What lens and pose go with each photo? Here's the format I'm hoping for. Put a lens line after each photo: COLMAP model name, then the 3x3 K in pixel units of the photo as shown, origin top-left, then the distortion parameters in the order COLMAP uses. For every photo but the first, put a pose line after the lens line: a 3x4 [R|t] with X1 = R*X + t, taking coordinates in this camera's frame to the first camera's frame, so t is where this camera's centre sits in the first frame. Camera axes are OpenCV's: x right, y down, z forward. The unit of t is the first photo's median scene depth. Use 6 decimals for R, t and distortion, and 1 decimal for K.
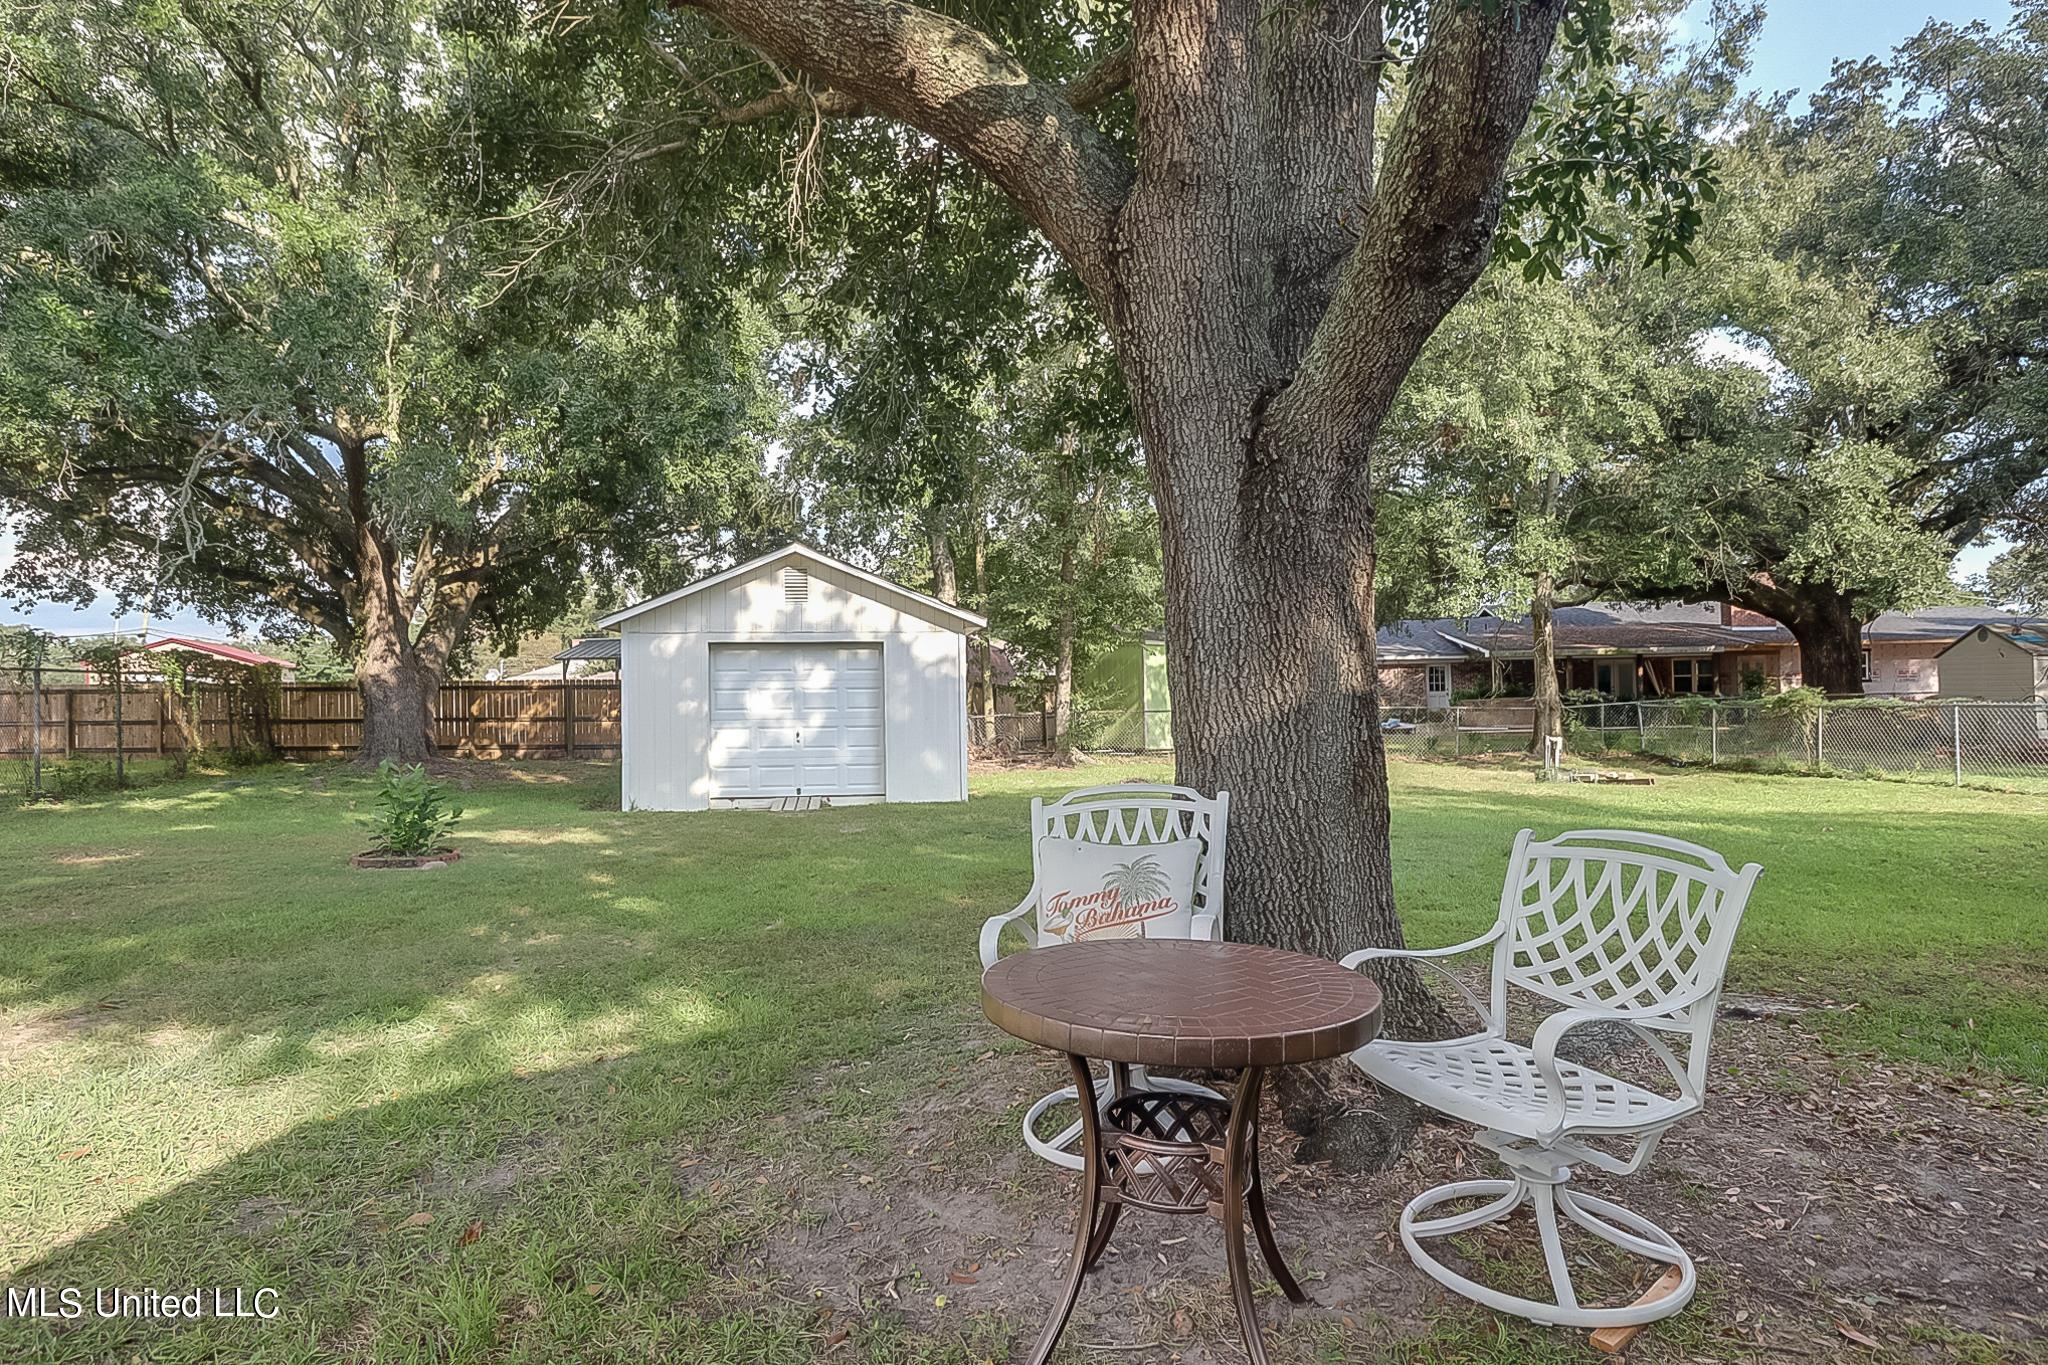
lens RADIAL K [[1176.8, 0, 1024.0], [0, 1176.8, 682.5], [0, 0, 1]] dist [-0.000644, -0.000183]
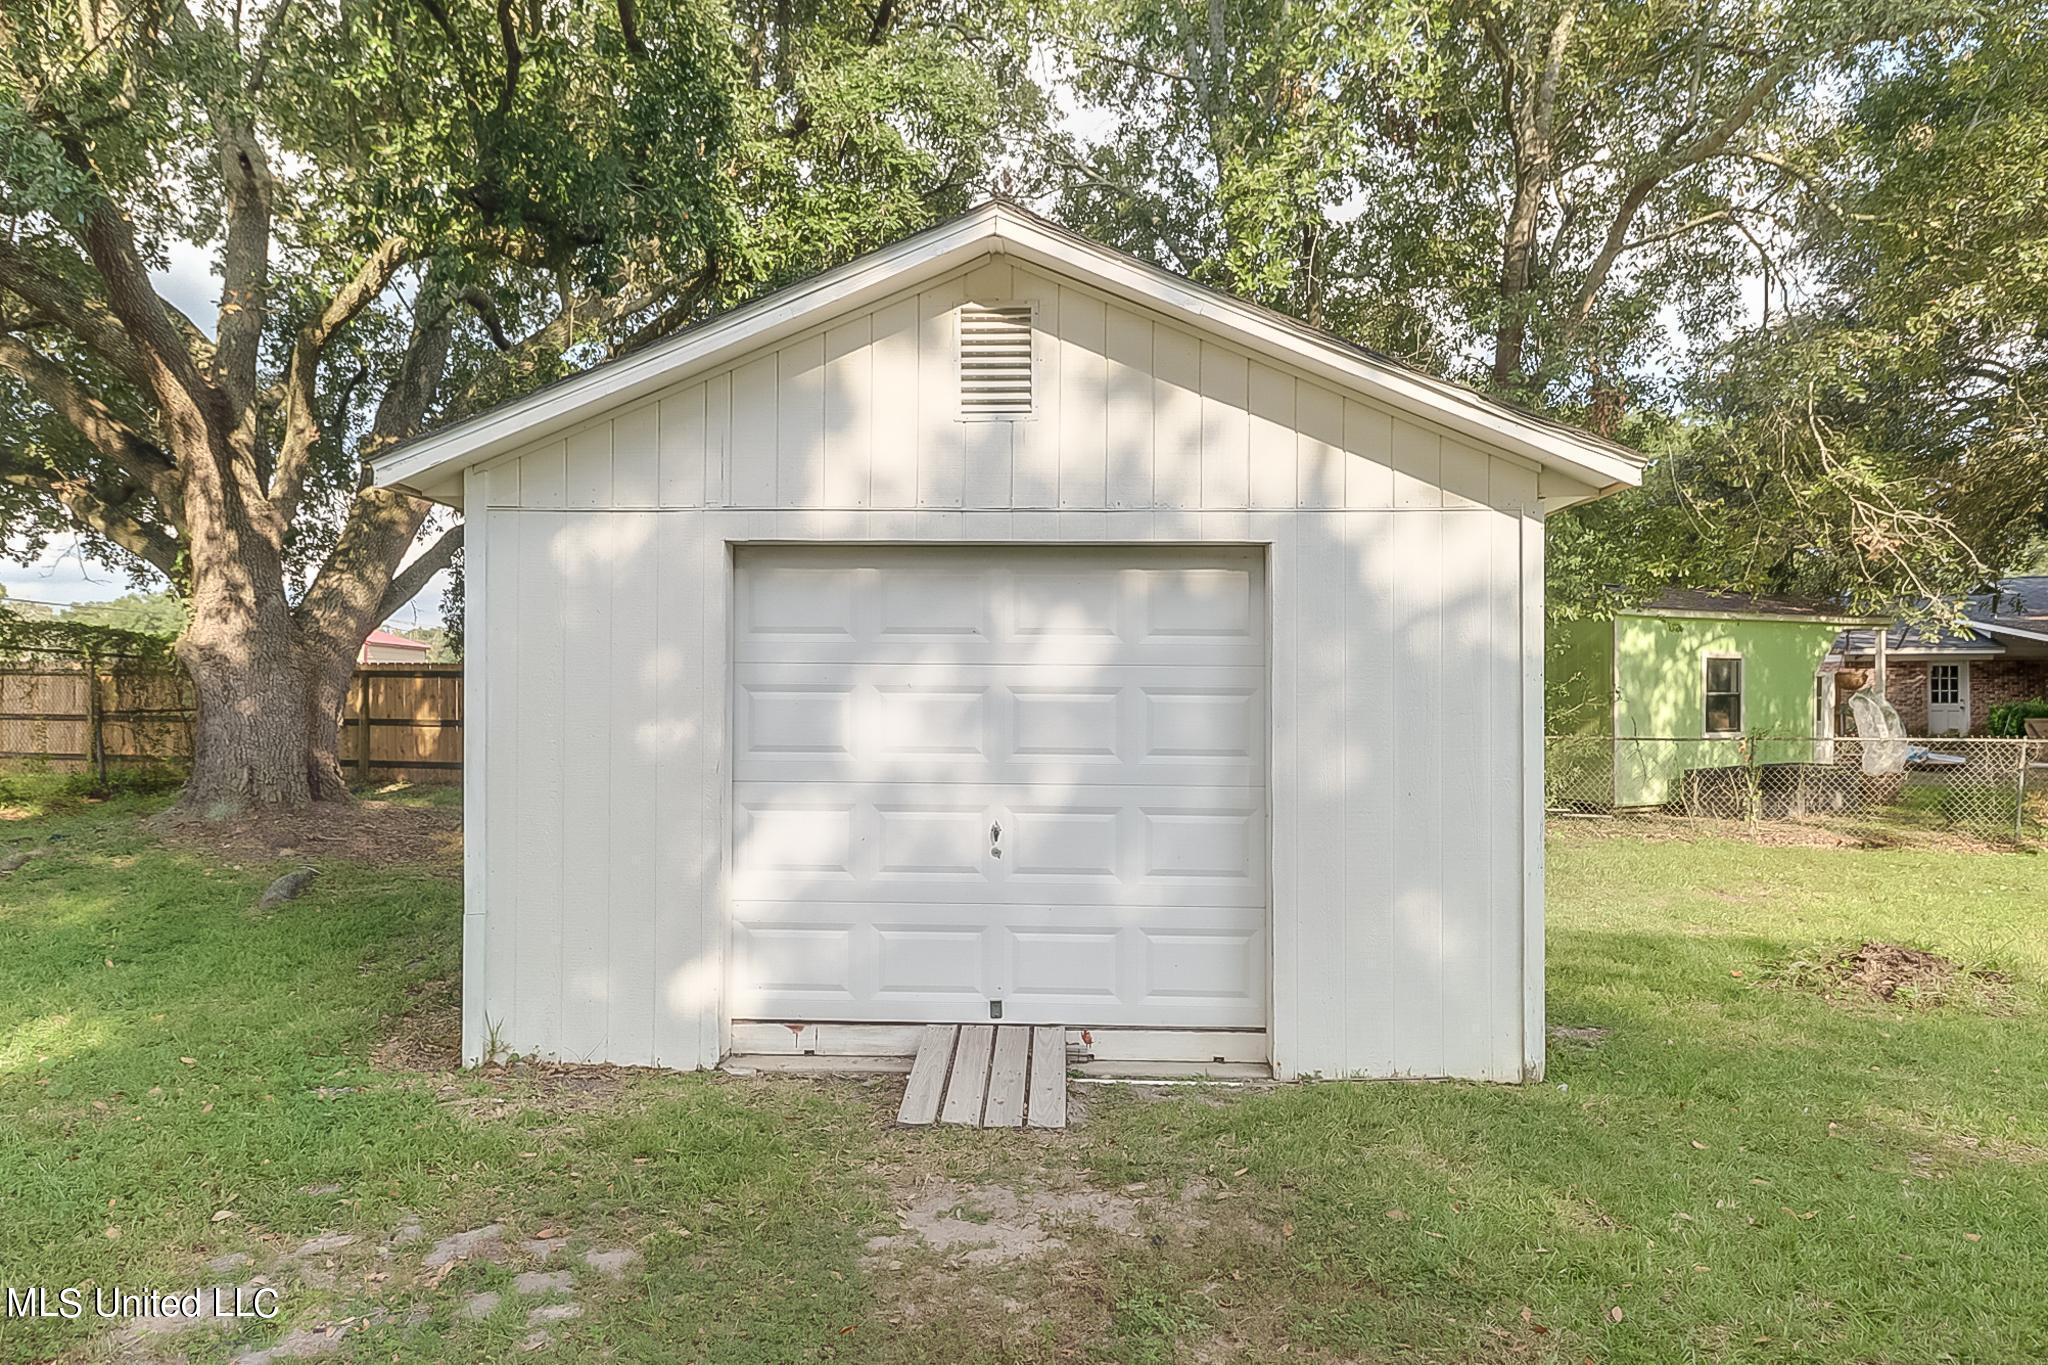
lens RADIAL K [[1176.8, 0, 1024.0], [0, 1176.8, 682.5], [0, 0, 1]] dist [-0.000644, -0.000183]
pose [[0.985297, 0.015819, -0.170115, -0.130380], [-0.015267, 0.999873, 0.004551, 0.002414], [0.170165, -0.001887, 0.985414, 0.683400]]
